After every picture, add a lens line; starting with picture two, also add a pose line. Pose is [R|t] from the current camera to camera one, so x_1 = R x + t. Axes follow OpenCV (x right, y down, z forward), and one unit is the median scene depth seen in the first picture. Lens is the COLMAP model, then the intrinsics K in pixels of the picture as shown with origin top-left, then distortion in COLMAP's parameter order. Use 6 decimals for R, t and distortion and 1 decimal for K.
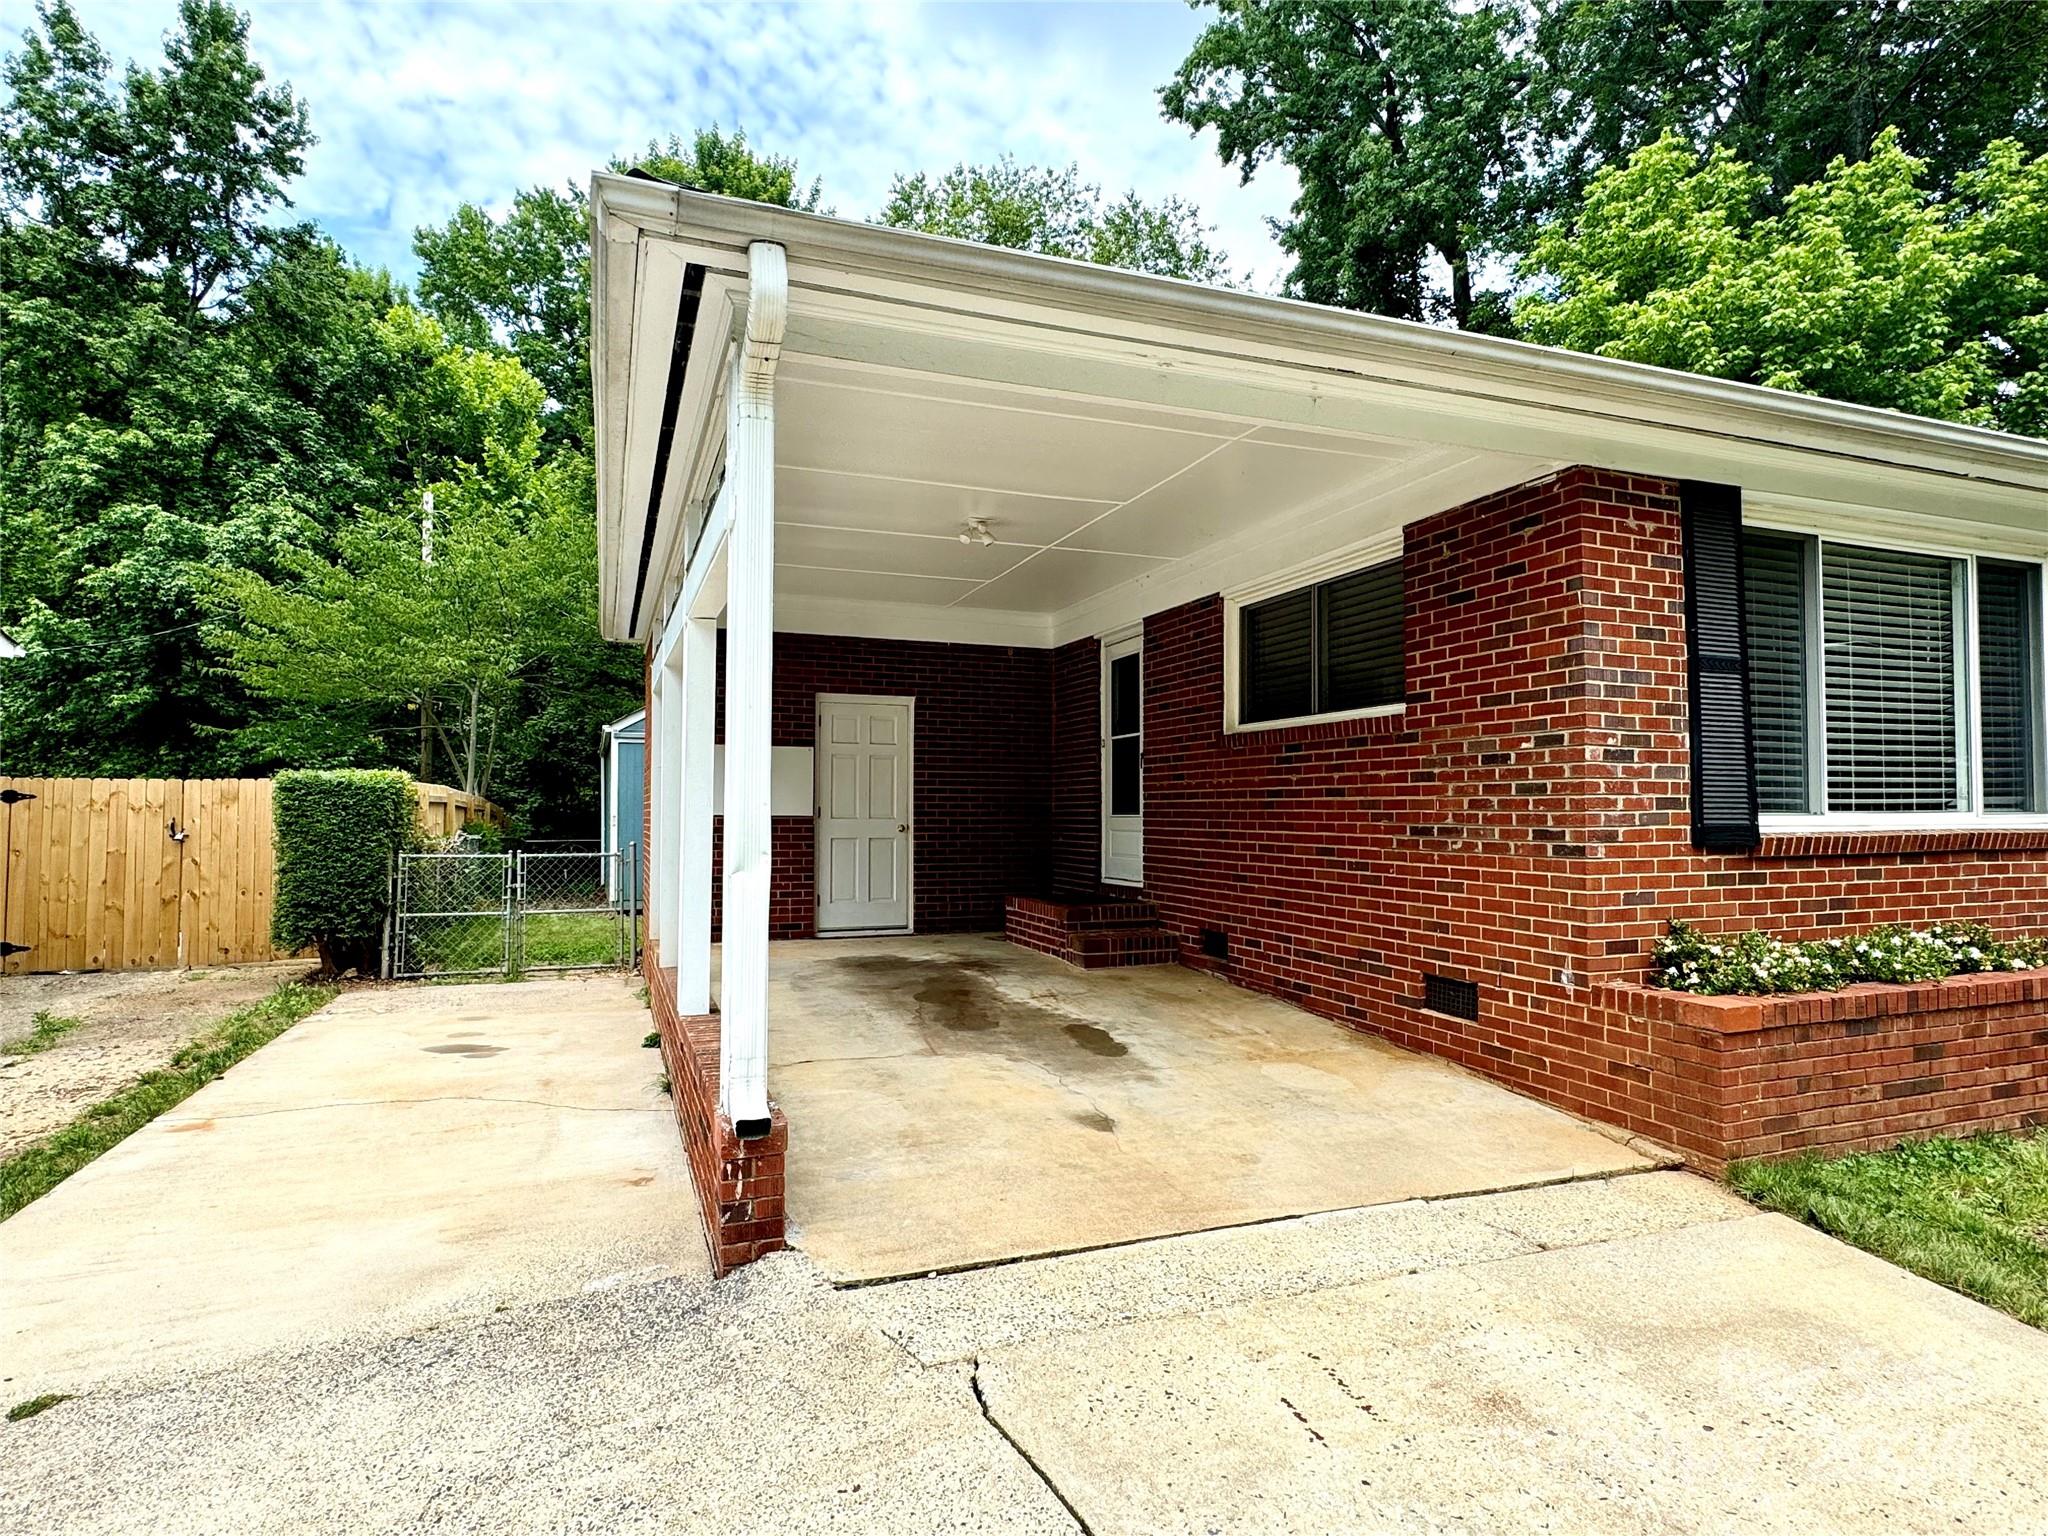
lens RADIAL K [[1060.1, 0, 1036.9], [0, 1060.1, 764.2], [0, 0, 1]] dist [-0.005641, -0.001115]
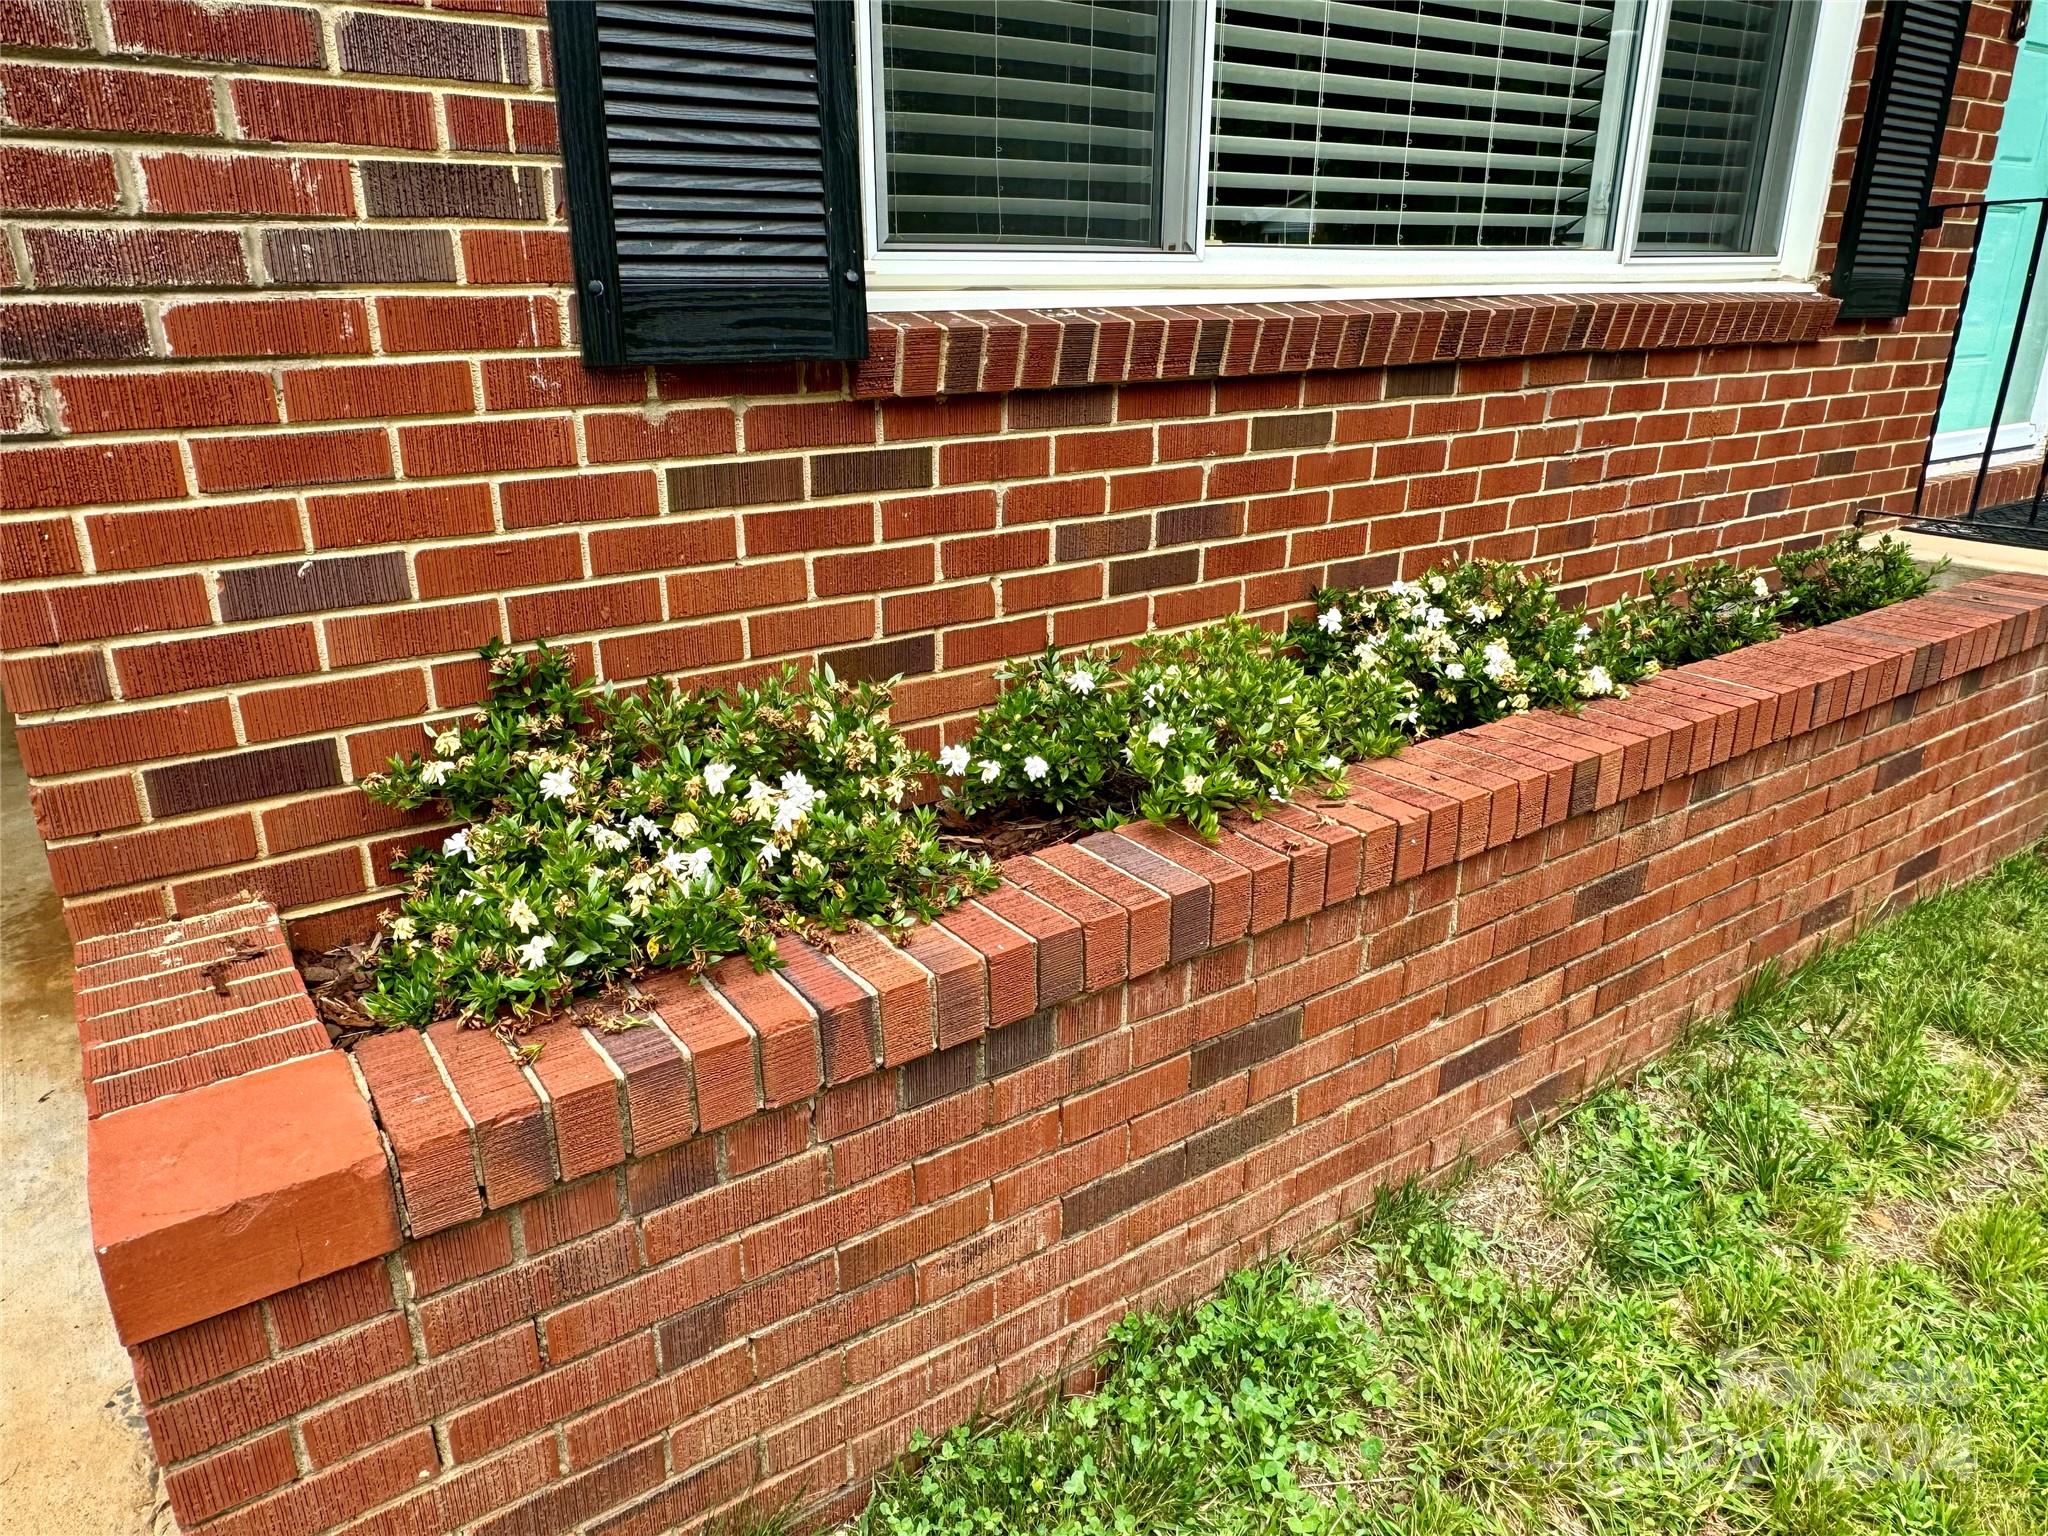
lens RADIAL K [[1343.4, 0, 1013.1], [0, 1343.4, 759.6], [0, 0, 1]] dist [-0.010261, -0.000062]
pose [[0.968935, -0.088940, 0.230772, 0.584836], [-0.003996, 0.927348, 0.374179, 0.038854], [-0.247285, -0.363477, 0.898184, 0.581958]]
